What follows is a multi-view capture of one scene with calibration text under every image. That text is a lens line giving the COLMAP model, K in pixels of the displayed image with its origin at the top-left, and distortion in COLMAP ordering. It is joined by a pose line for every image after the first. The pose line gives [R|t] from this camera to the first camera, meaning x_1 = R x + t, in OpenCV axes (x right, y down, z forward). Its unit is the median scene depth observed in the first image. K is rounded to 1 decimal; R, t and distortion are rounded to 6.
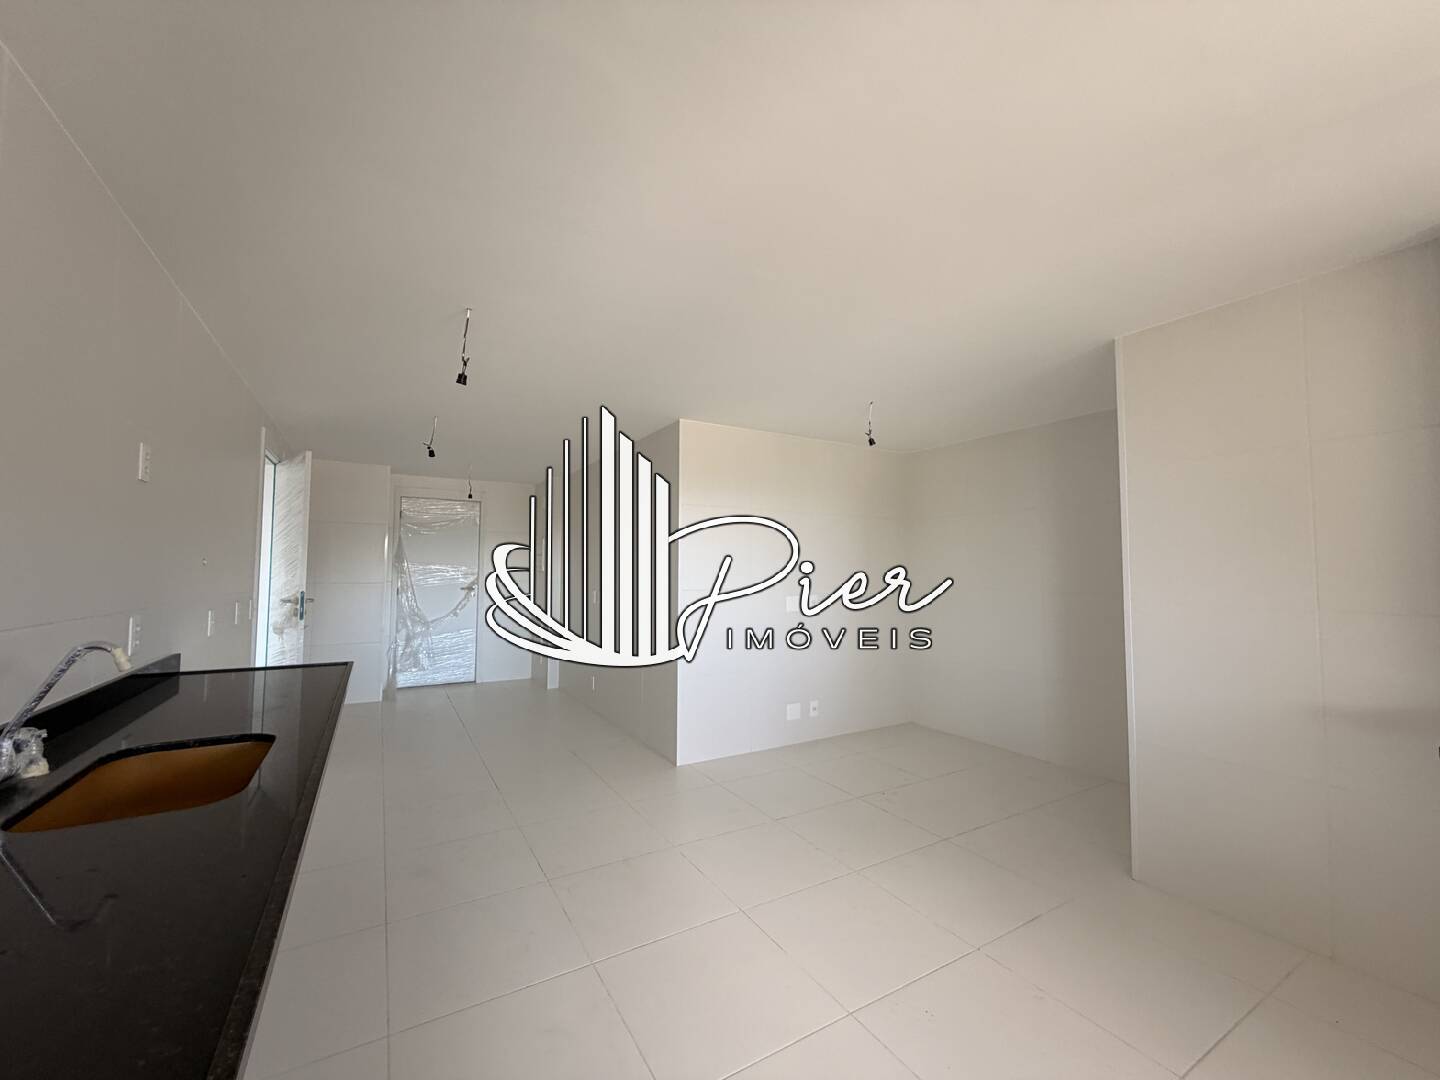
lens RADIAL K [[574.7, 0, 714.8], [0, 574.7, 539.9], [0, 0, 1]] dist [0.000861, 0.000004]
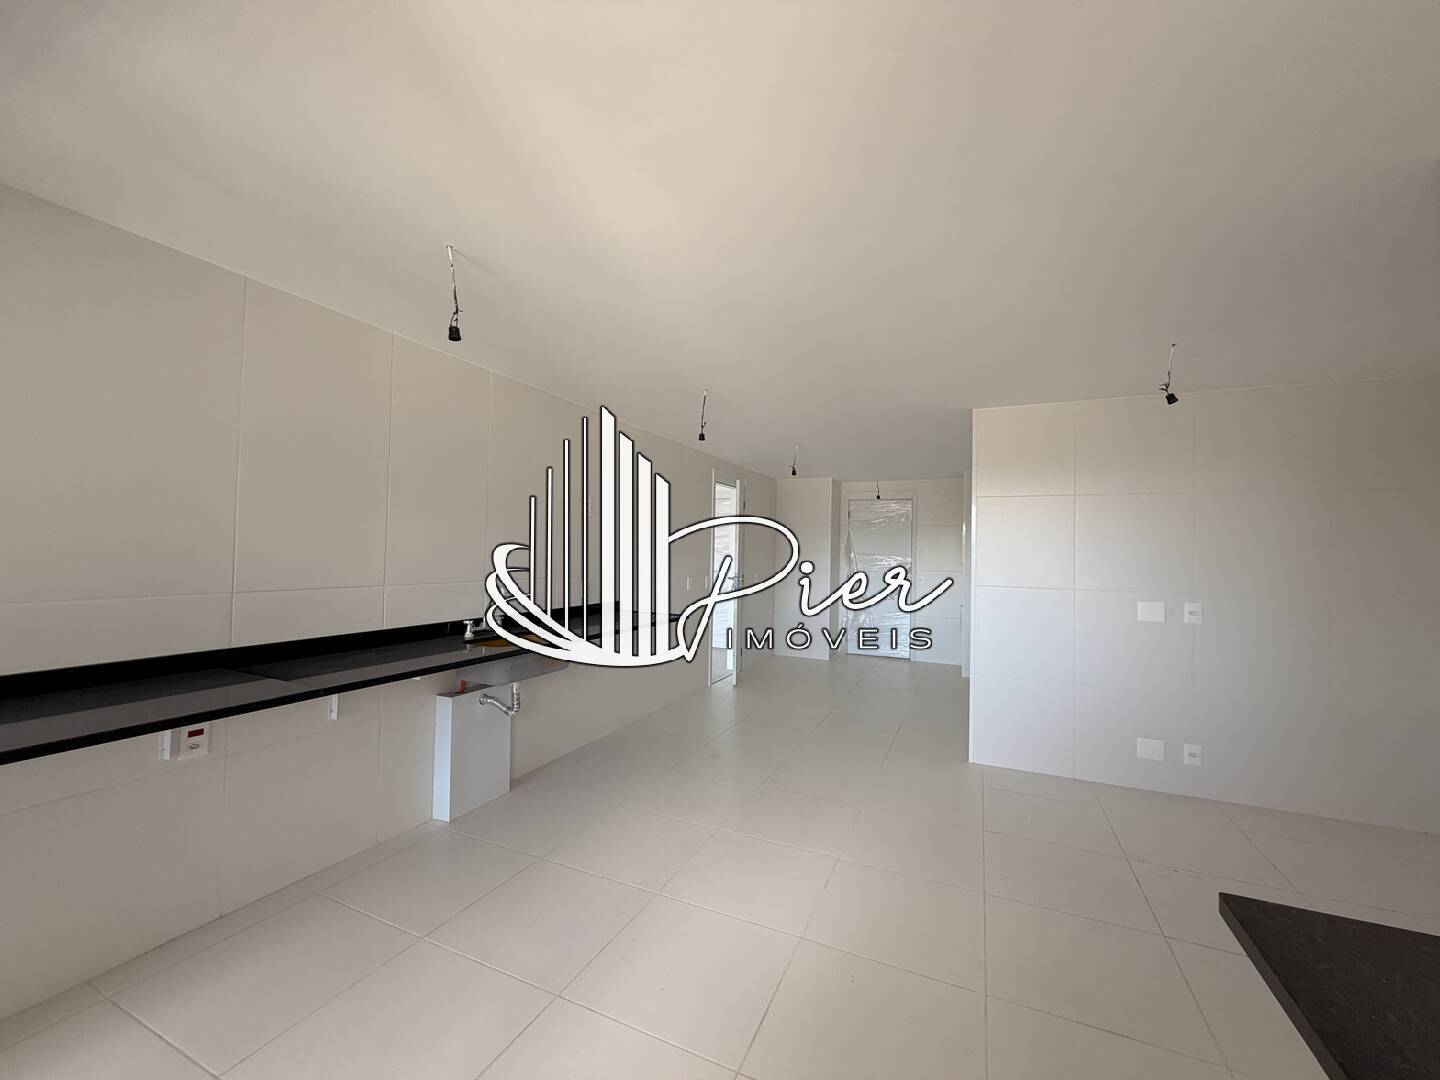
lens RADIAL K [[574.7, 0, 714.8], [0, 574.7, 539.9], [0, 0, 1]] dist [0.000861, 0.000004]
pose [[0.564566, -0.007356, -0.825355, 0.453142], [0.022373, 0.999729, 0.006393, -0.004732], [0.825085, -0.022075, 0.564577, 0.072561]]
